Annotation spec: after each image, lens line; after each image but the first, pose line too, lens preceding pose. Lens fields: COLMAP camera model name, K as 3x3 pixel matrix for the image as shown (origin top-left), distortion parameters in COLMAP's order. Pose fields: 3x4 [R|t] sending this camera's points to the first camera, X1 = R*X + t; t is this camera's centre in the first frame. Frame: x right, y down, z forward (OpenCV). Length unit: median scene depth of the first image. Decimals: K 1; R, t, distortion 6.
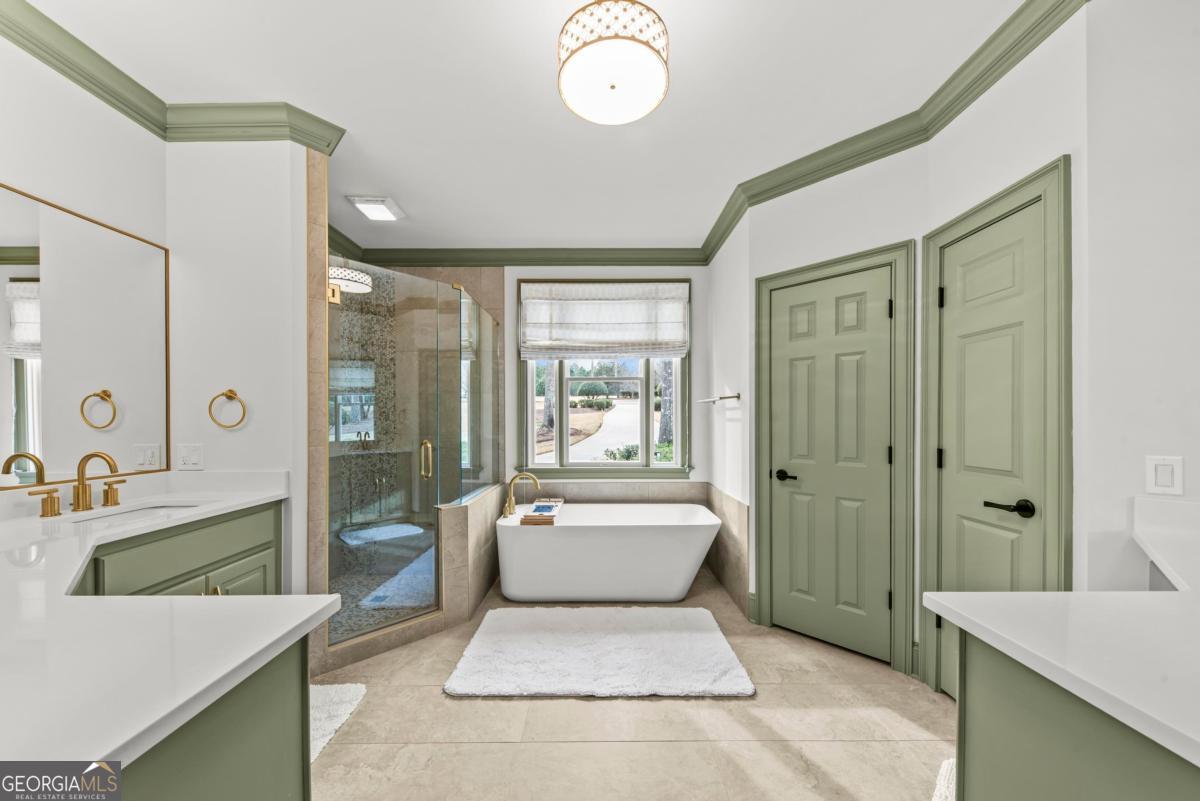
lens RADIAL K [[422.1, 0, 602.8], [0, 422.1, 420.0], [0, 0, 1]] dist [-0.000513, -0.000399]
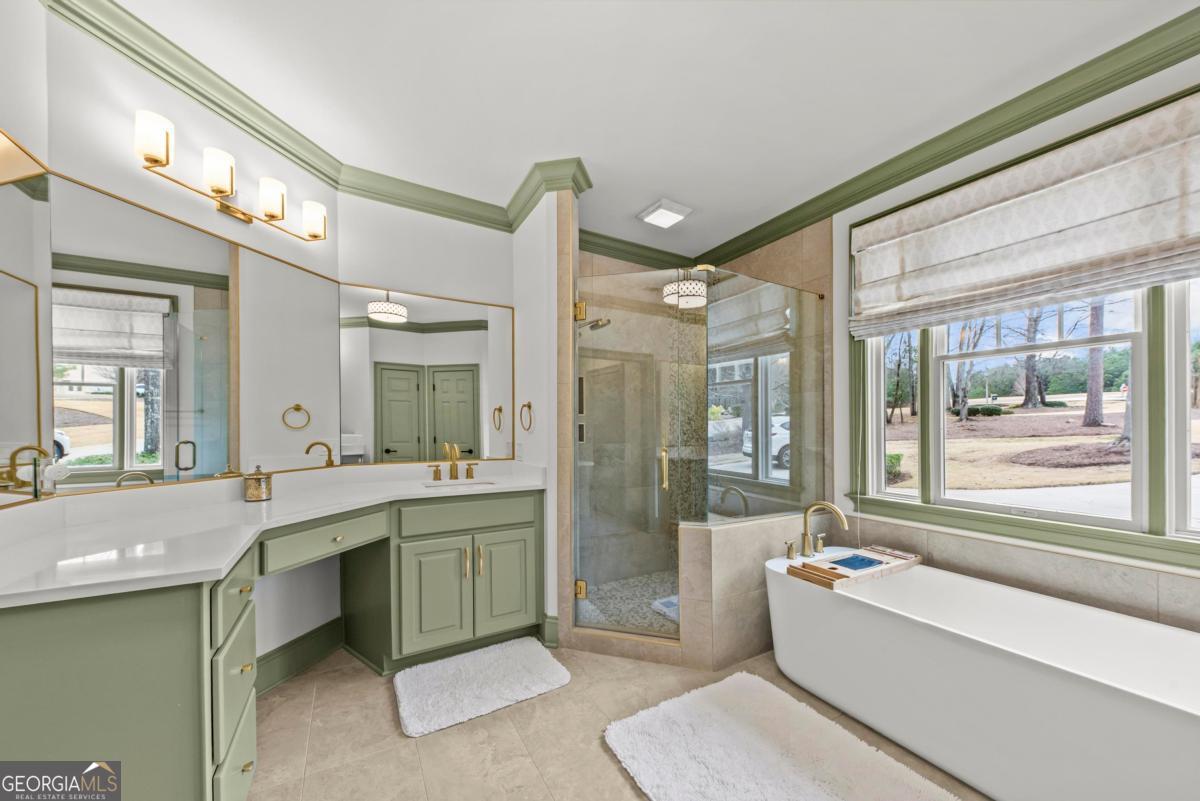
lens RADIAL K [[422.1, 0, 592.2], [0, 422.1, 425.6], [0, 0, 1]] dist [-0.000513, -0.000399]
pose [[0.483996, 0.004304, -0.875059, 0.248901], [-0.004722, 0.999986, 0.002307, -0.001391], [0.875057, 0.003016, 0.484010, 0.347432]]
